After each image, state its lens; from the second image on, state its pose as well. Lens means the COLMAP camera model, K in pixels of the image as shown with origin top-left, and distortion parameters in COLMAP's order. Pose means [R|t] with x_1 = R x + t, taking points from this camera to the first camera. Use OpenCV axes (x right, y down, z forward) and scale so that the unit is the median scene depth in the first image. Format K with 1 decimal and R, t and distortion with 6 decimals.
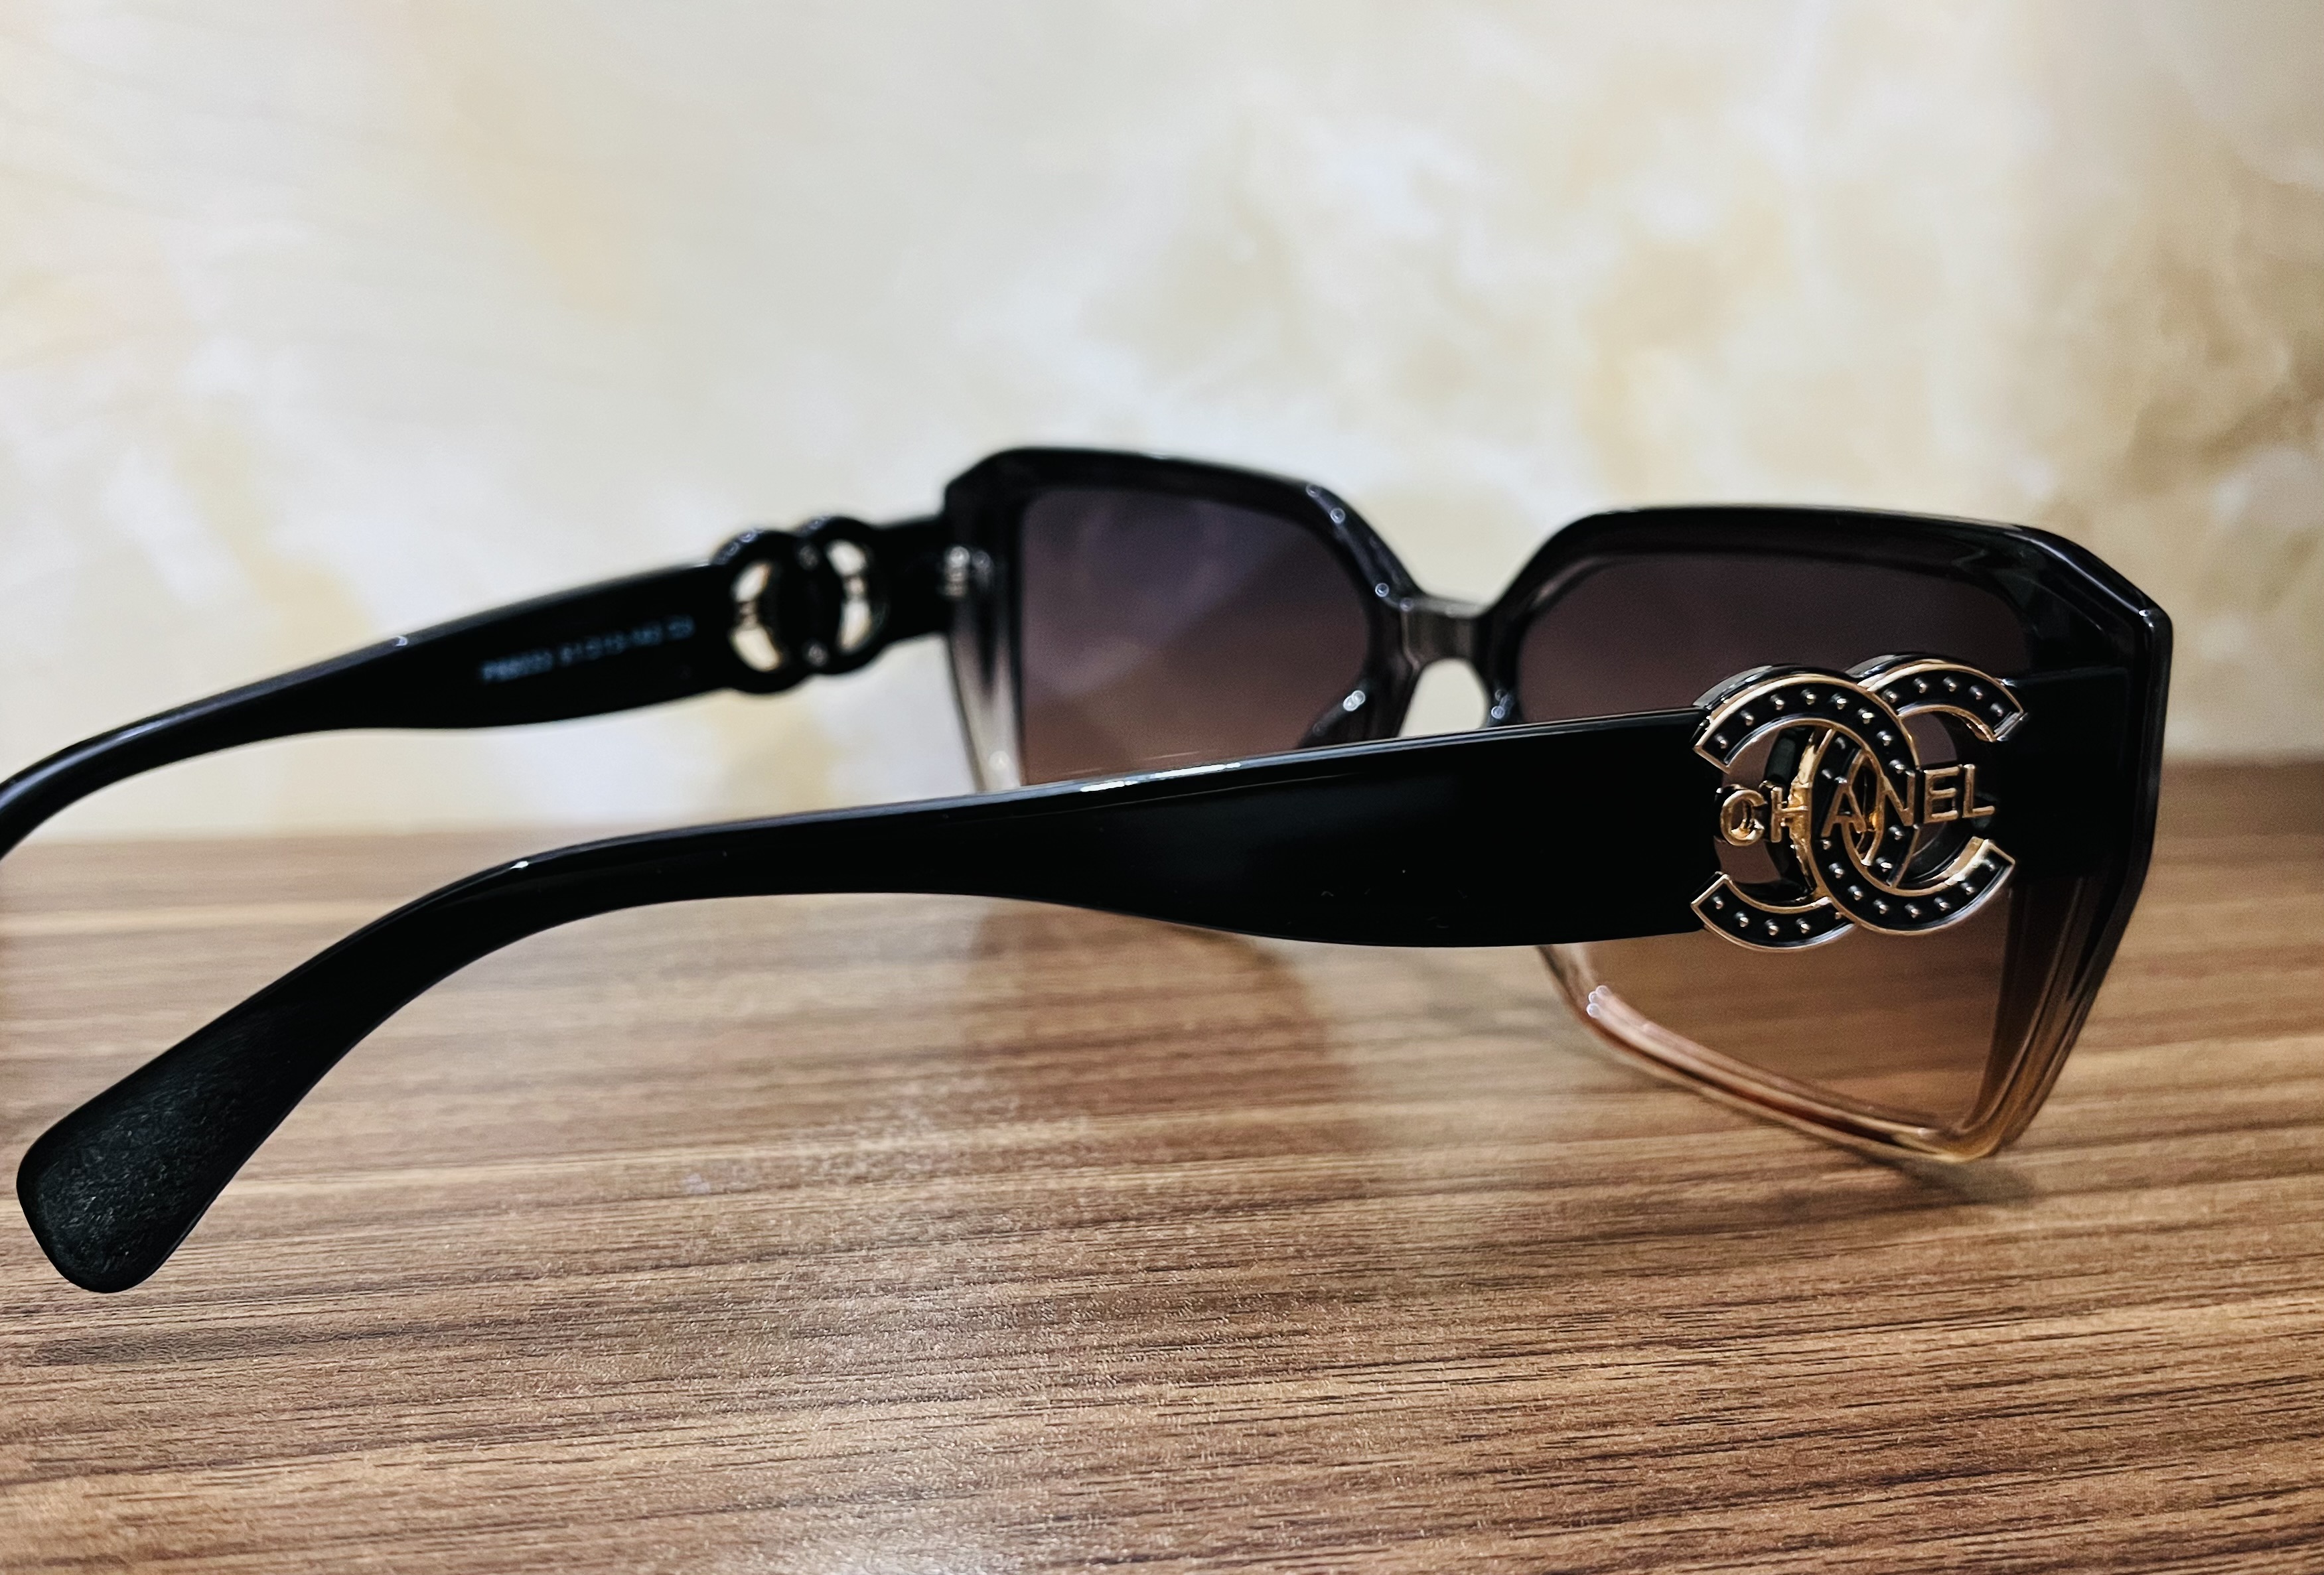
lens RADIAL K [[2094.3, 0, 1168.6], [0, 2094.3, 775.0], [0, 0, 1]] dist [-0.022195, 0.008481]
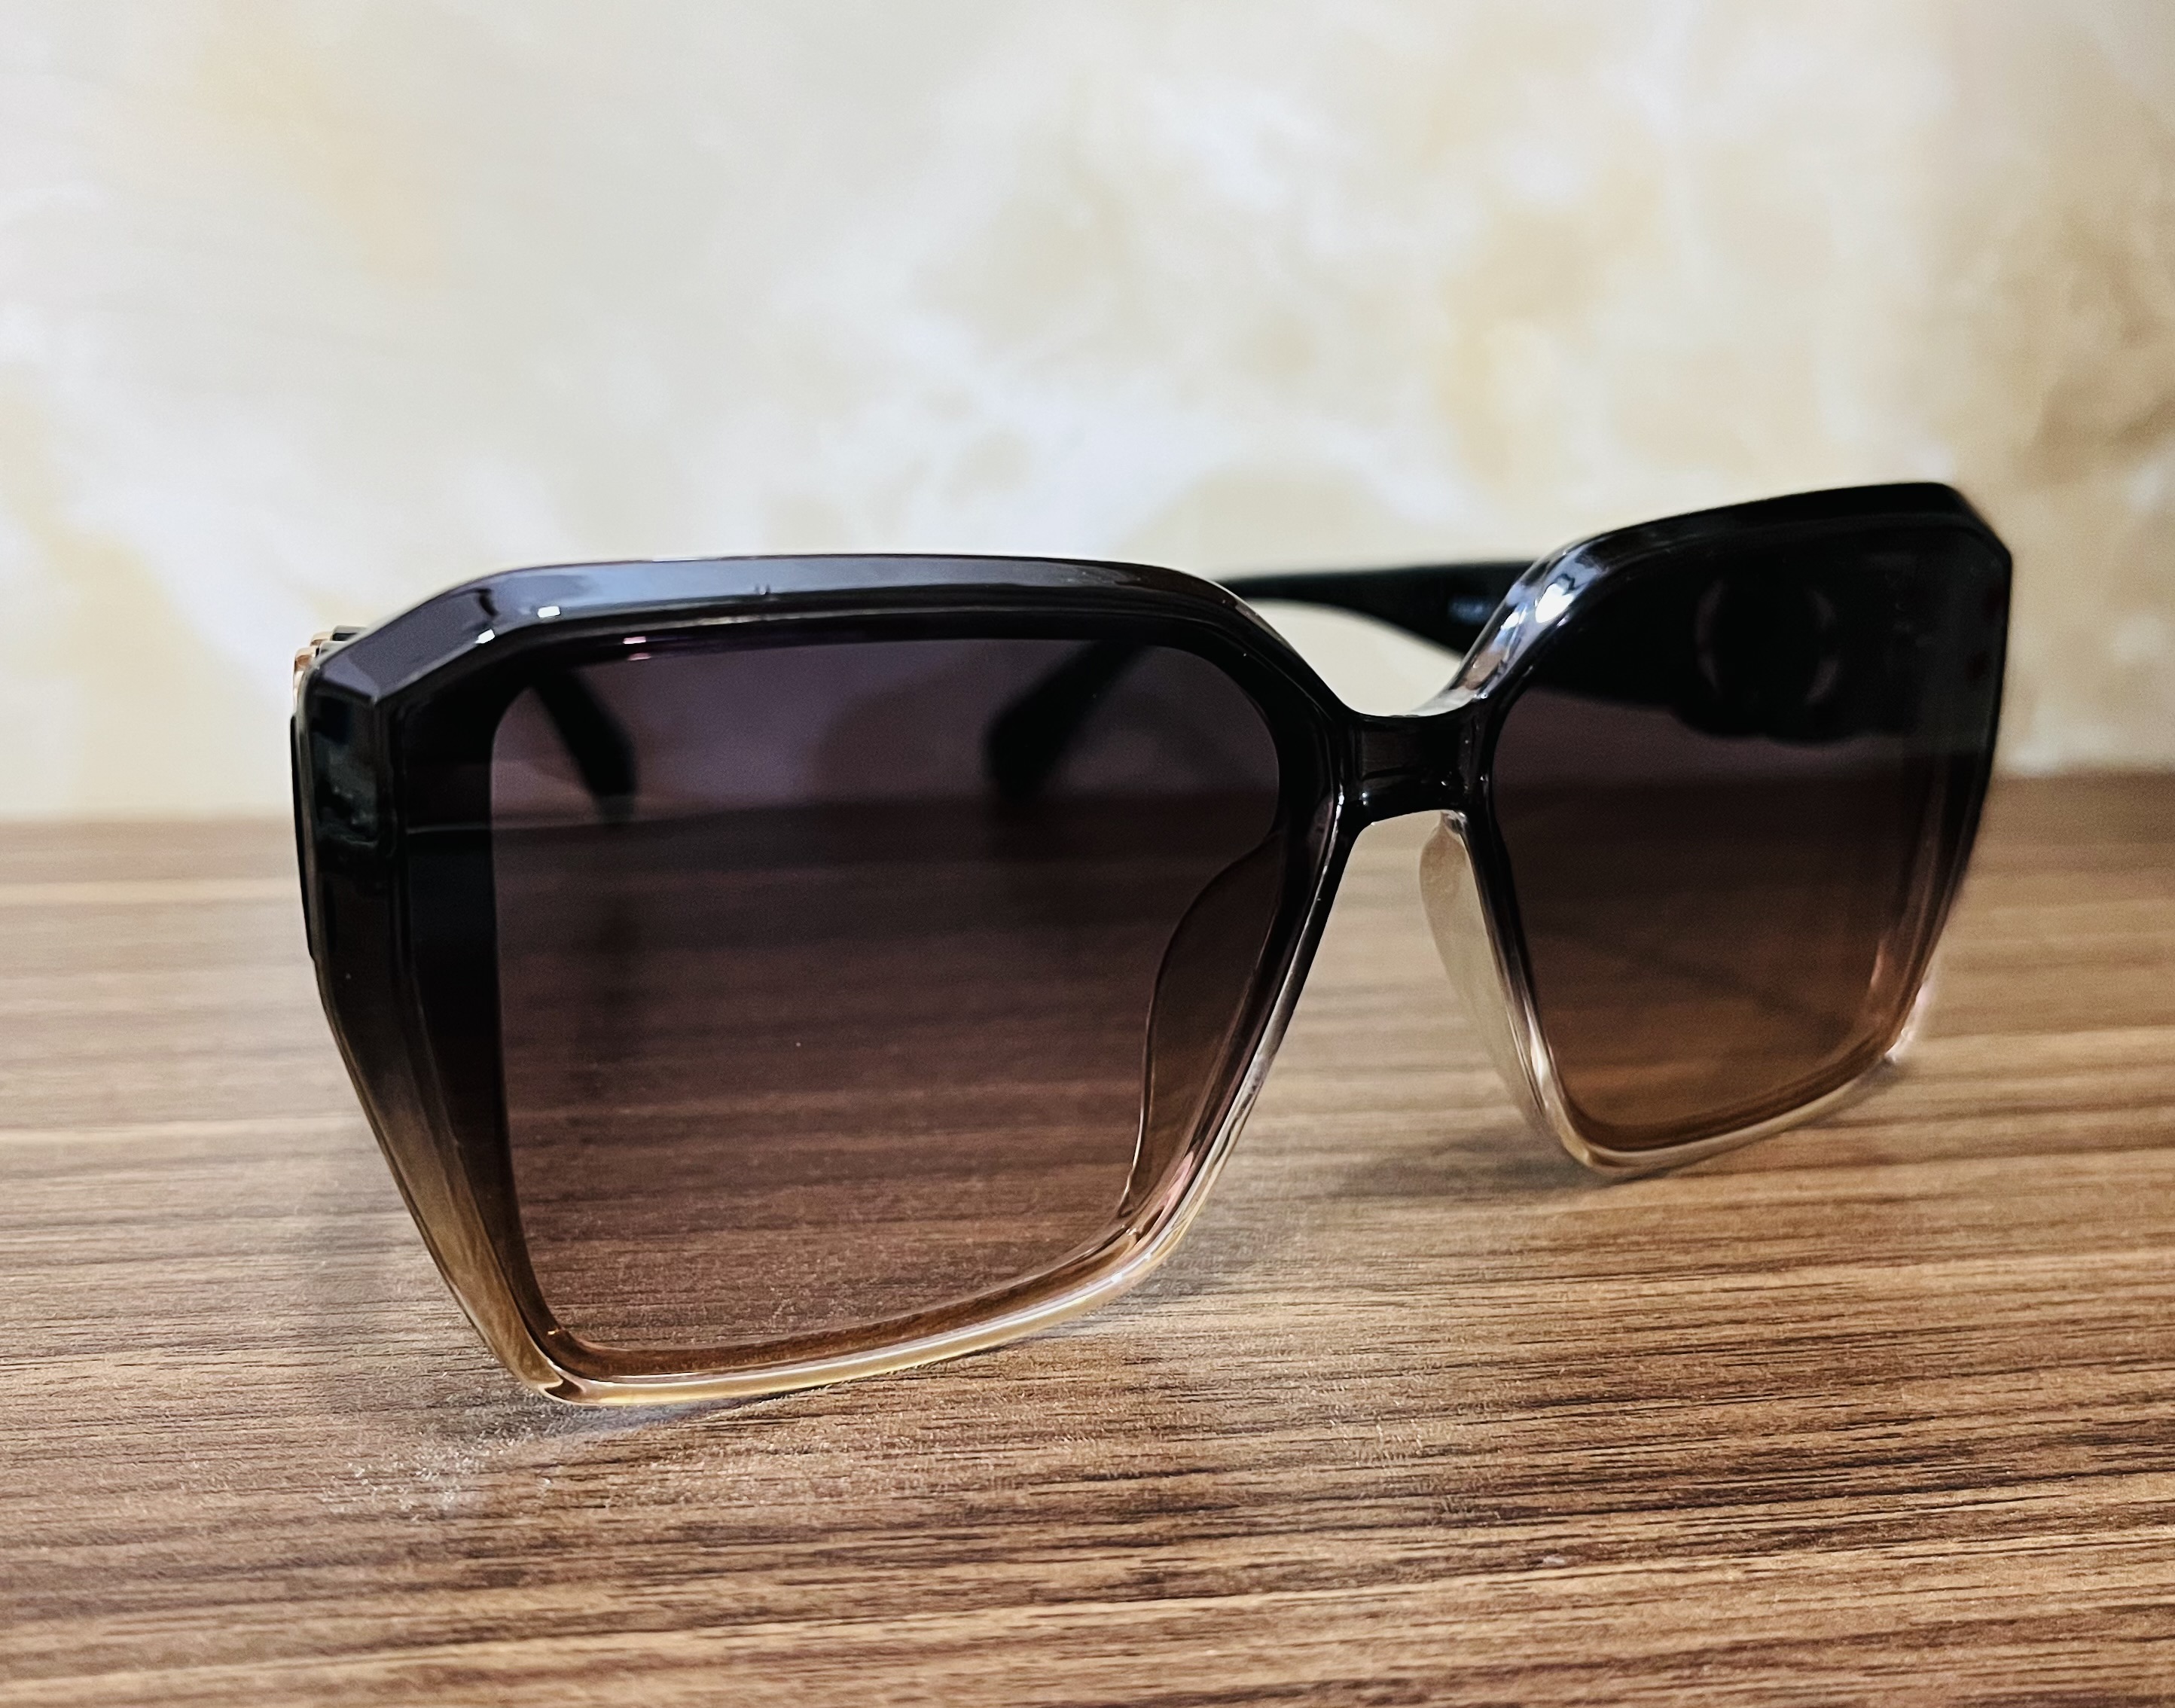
lens RADIAL K [[2362.9, 0, 1075.7], [0, 2362.9, 925.4], [0, 0, 1]] dist [-0.016702, 0.000000]
pose [[0.999629, 0.011334, -0.024759, 0.127047], [-0.010182, 0.998881, 0.046175, 0.041873], [0.025255, -0.045906, 0.998626, -0.166840]]
